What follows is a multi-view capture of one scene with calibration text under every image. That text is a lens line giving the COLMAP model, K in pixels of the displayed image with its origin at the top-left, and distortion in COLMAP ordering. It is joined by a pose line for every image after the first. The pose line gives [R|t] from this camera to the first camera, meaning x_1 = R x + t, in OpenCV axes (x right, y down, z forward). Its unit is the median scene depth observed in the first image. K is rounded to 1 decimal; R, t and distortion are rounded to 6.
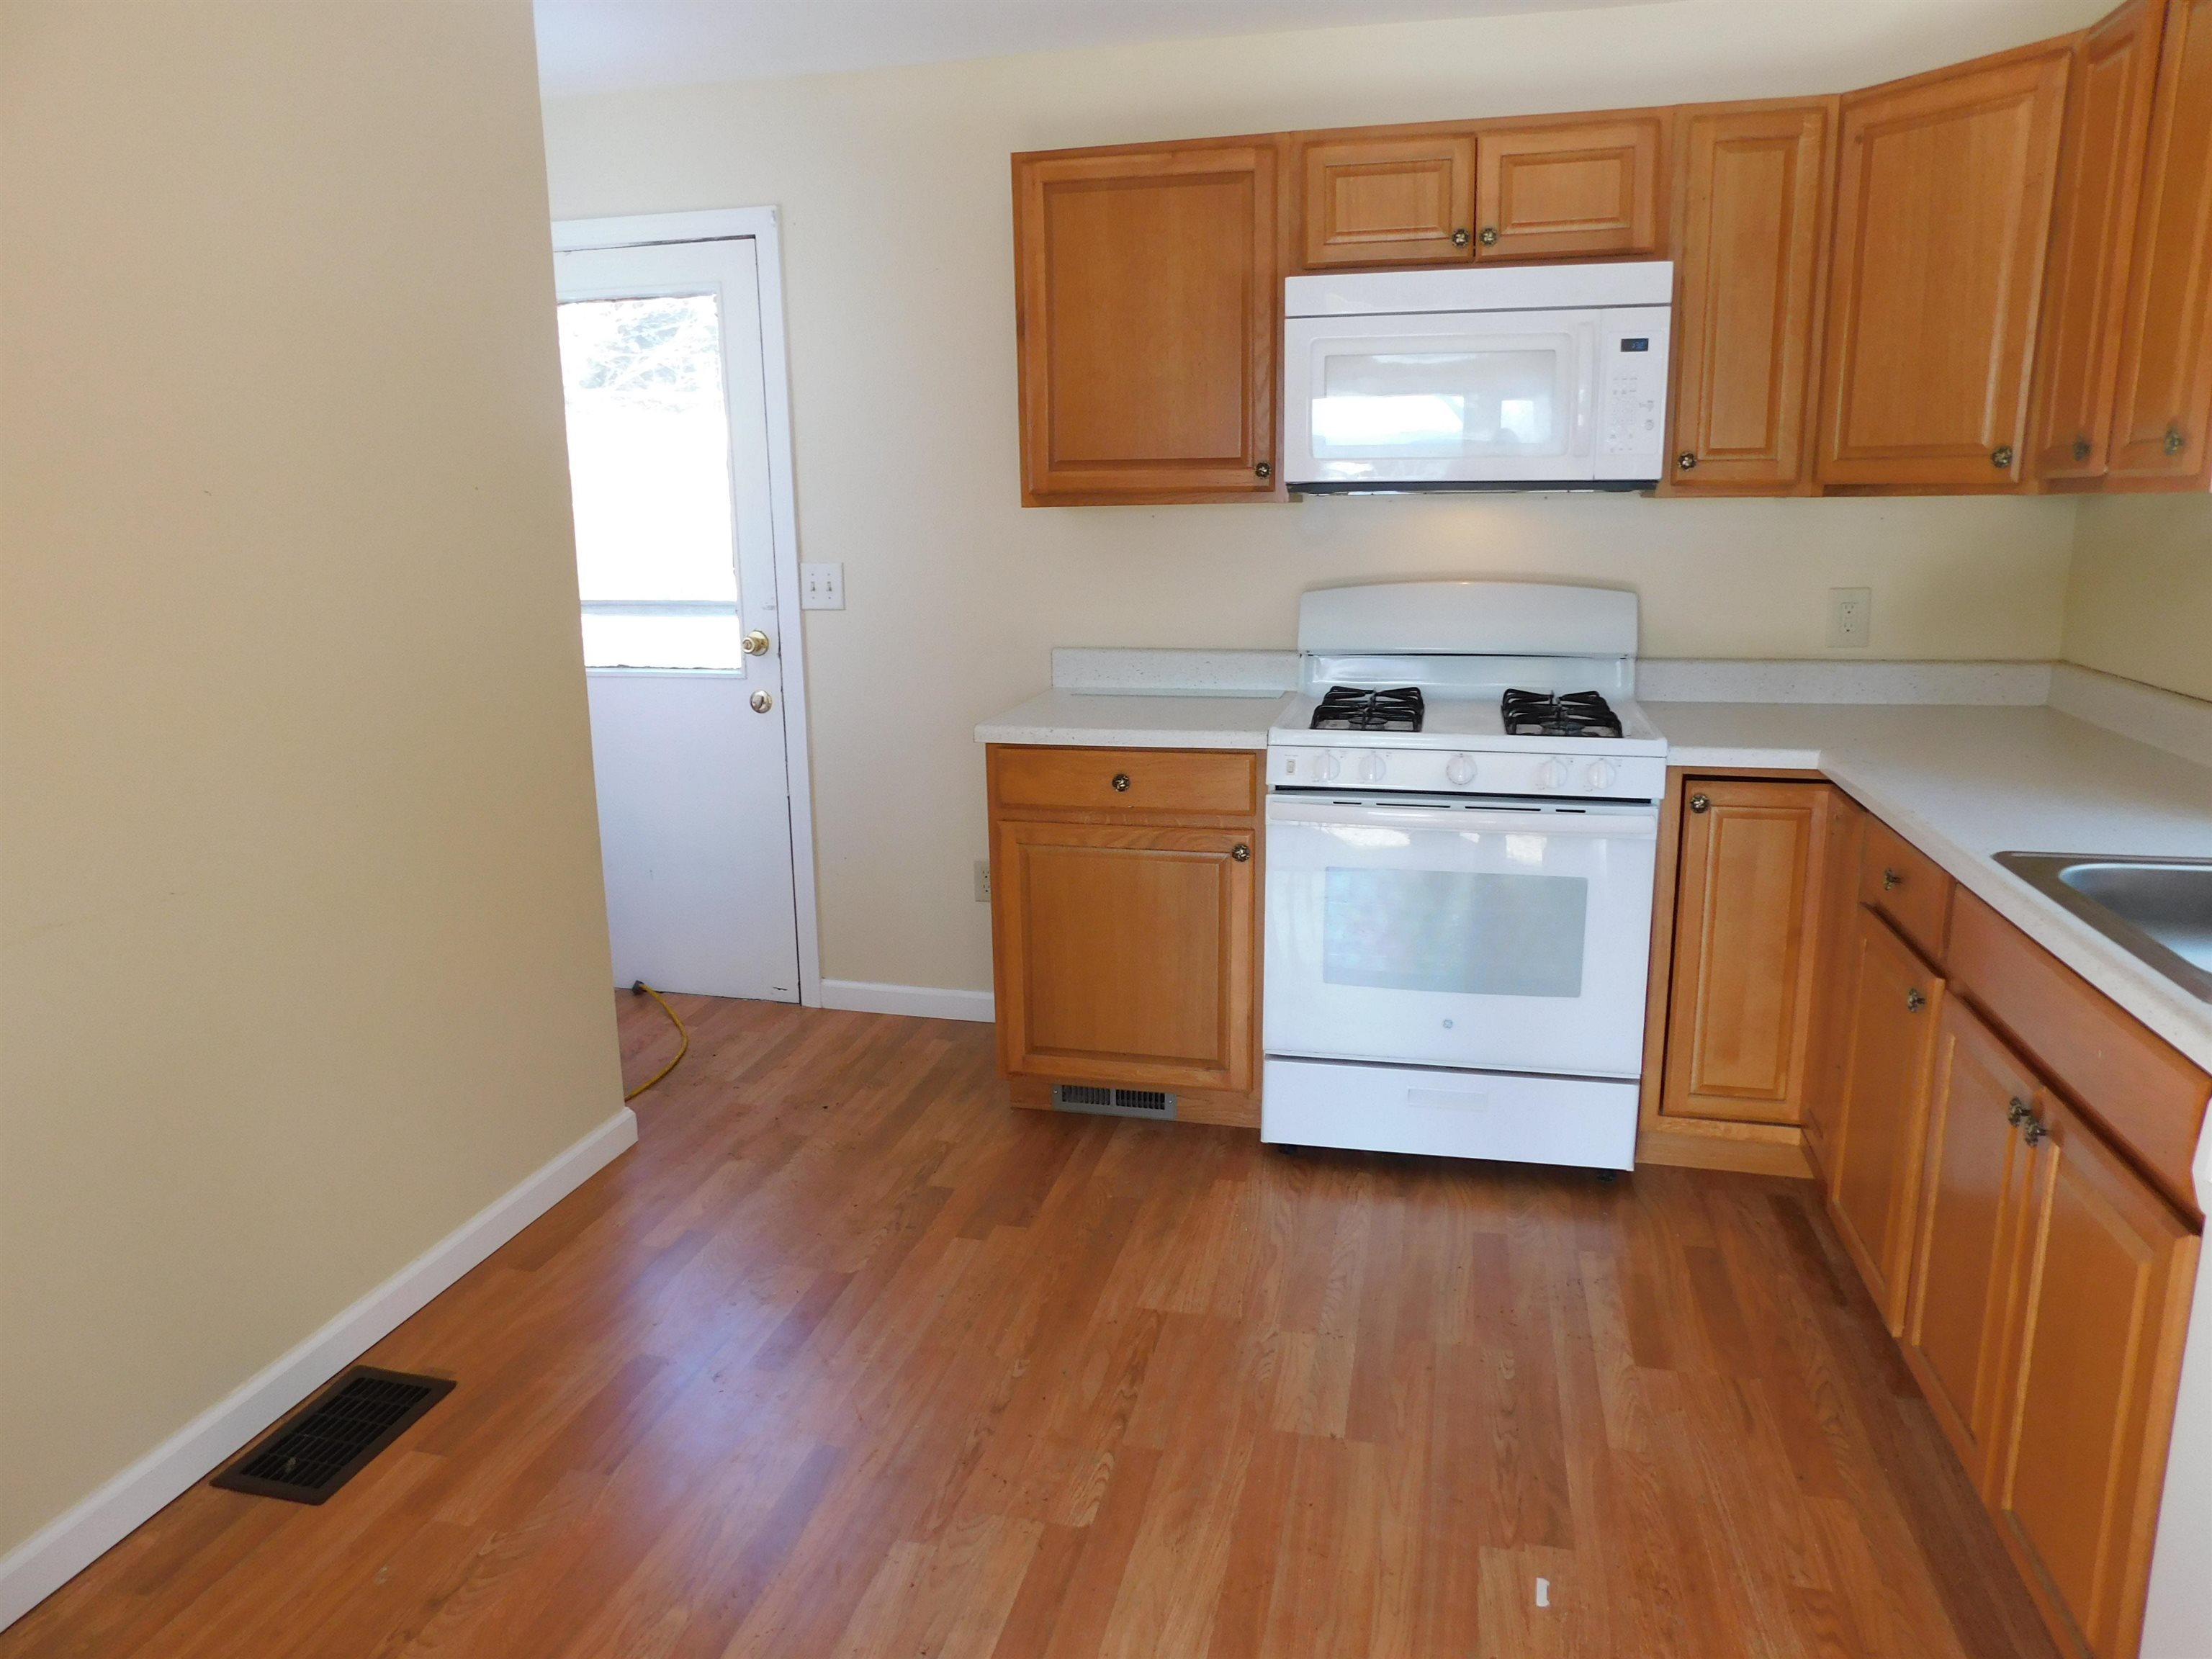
lens RADIAL K [[1477.2, 0, 1108.8], [0, 1477.2, 825.2], [0, 0, 1]] dist [-0.009028, -0.000822]
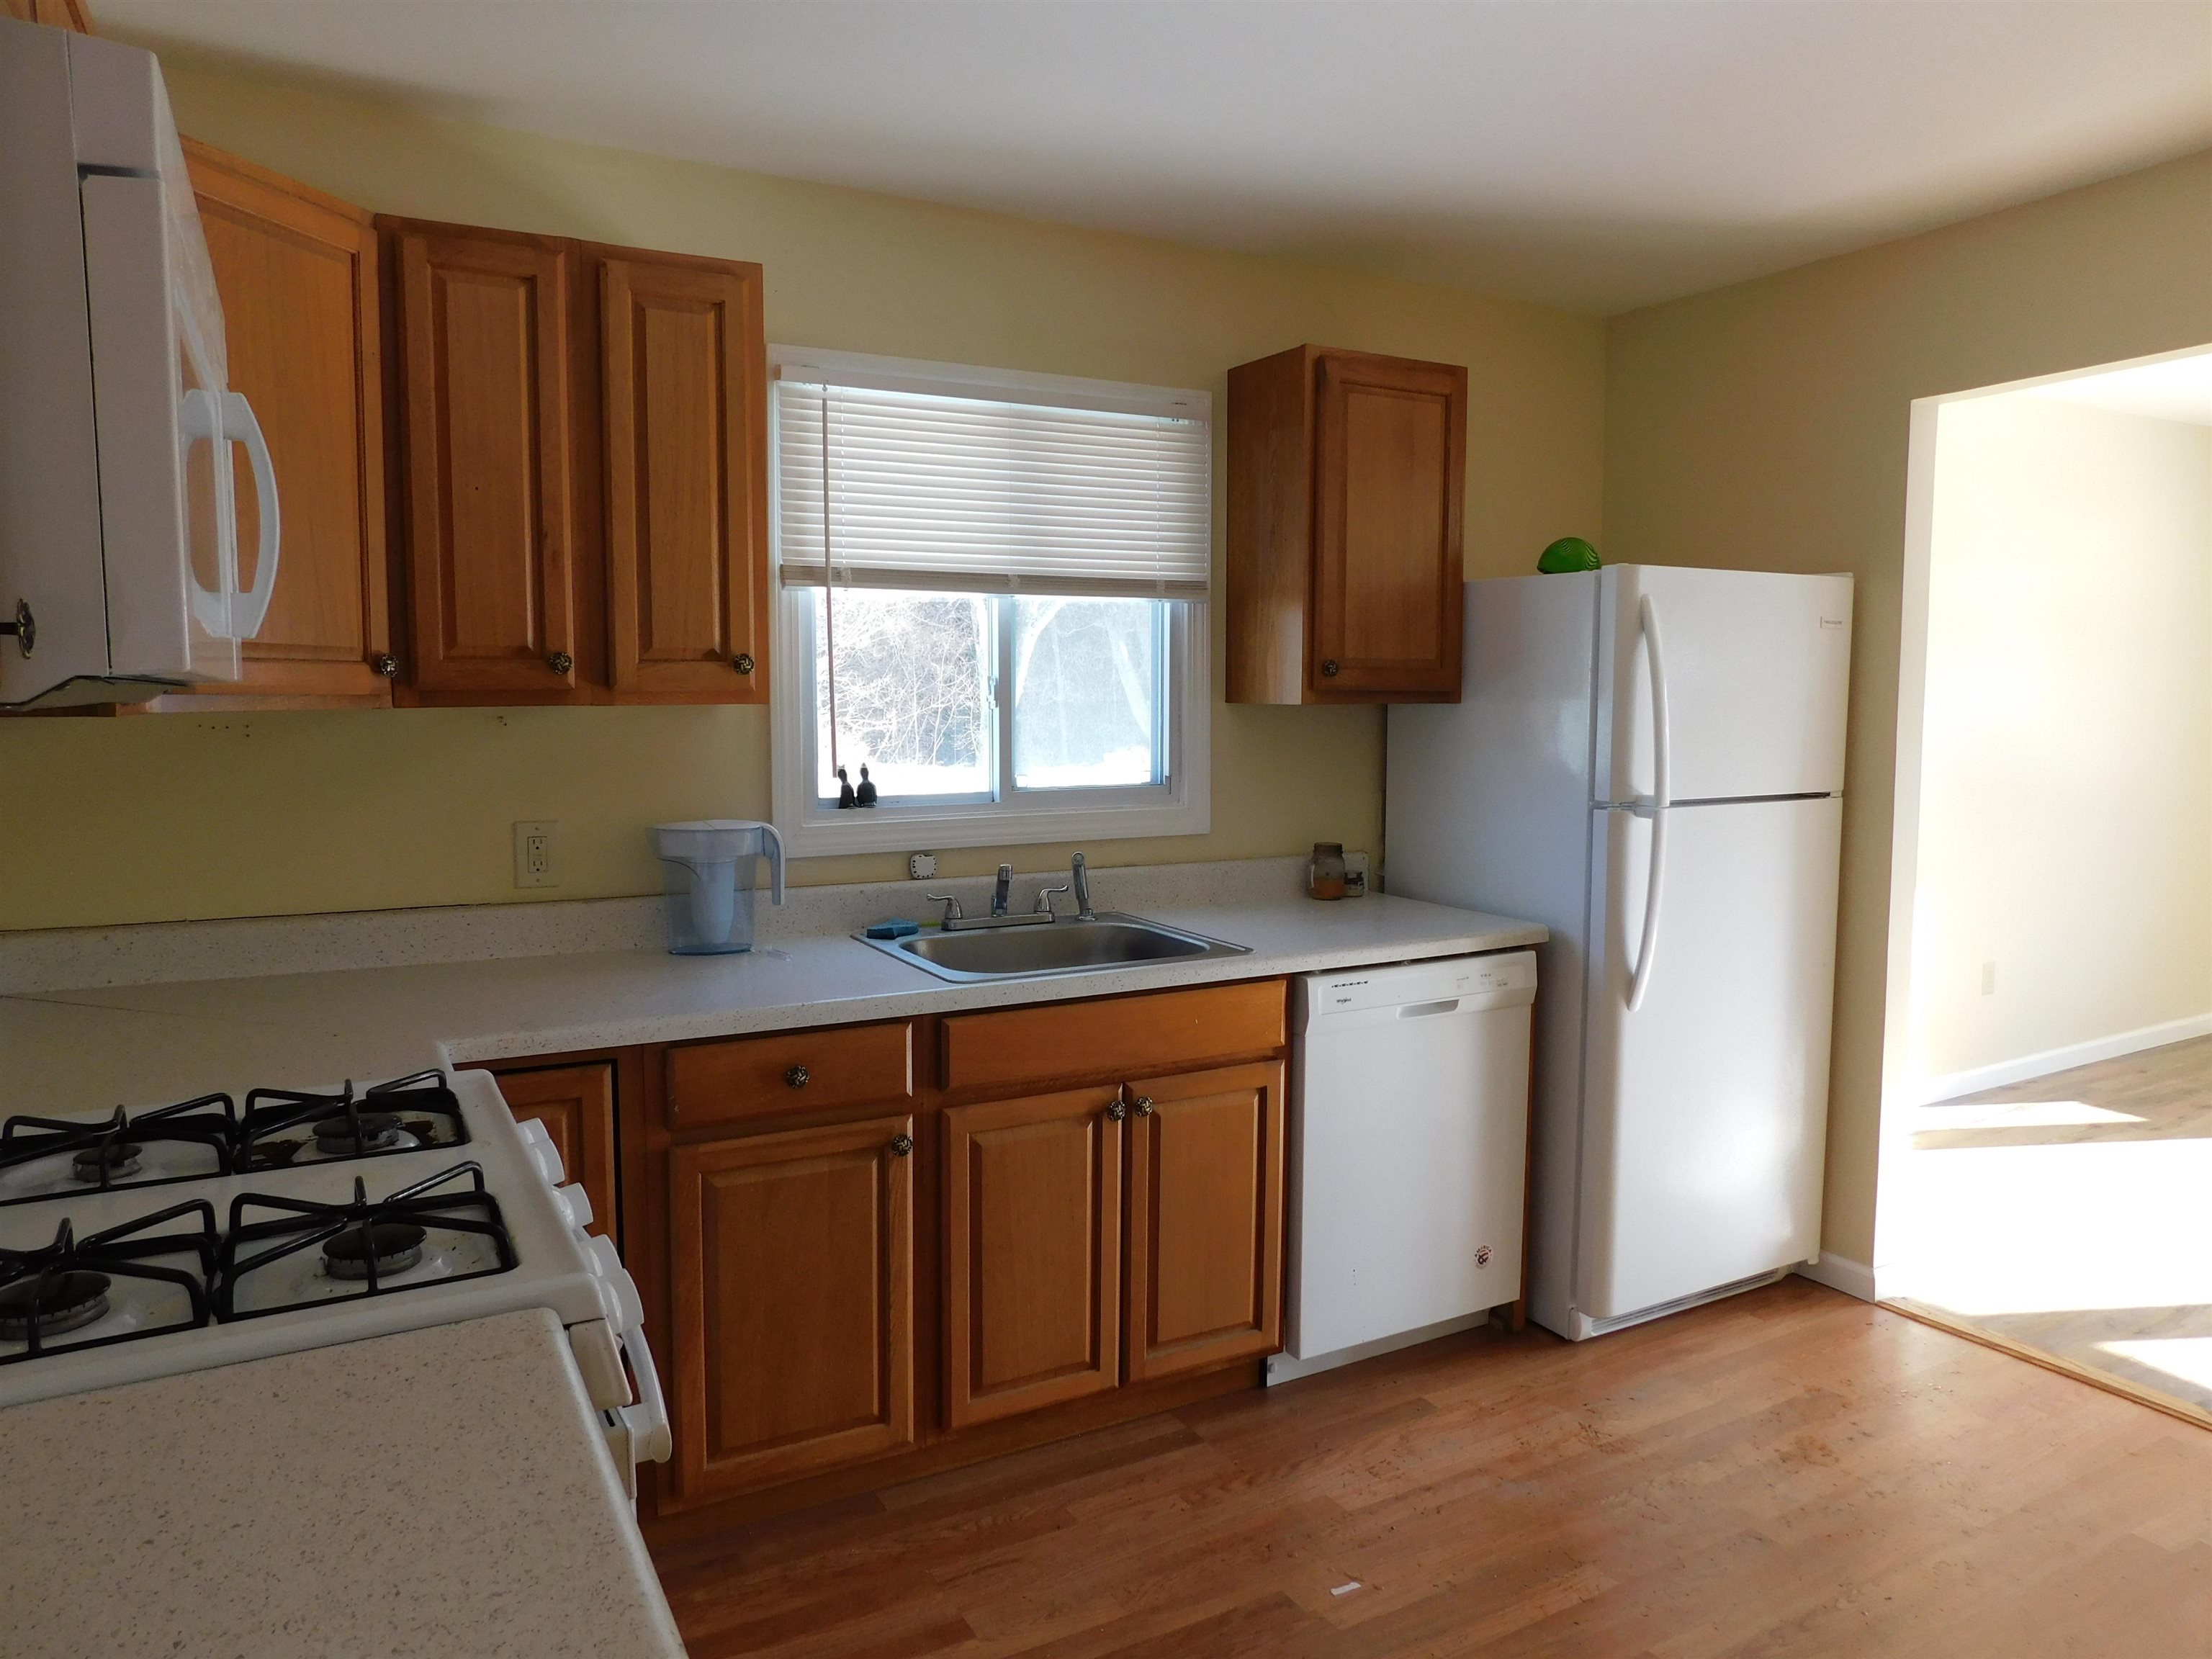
lens RADIAL K [[1477.2, 0, 1112.2], [0, 1477.2, 829.1], [0, 0, 1]] dist [-0.009028, -0.000822]
pose [[-0.679218, -0.057672, 0.731667, -0.376627], [0.159709, 0.961405, 0.224041, -0.338796], [-0.716349, 0.269027, -0.643792, 1.544297]]
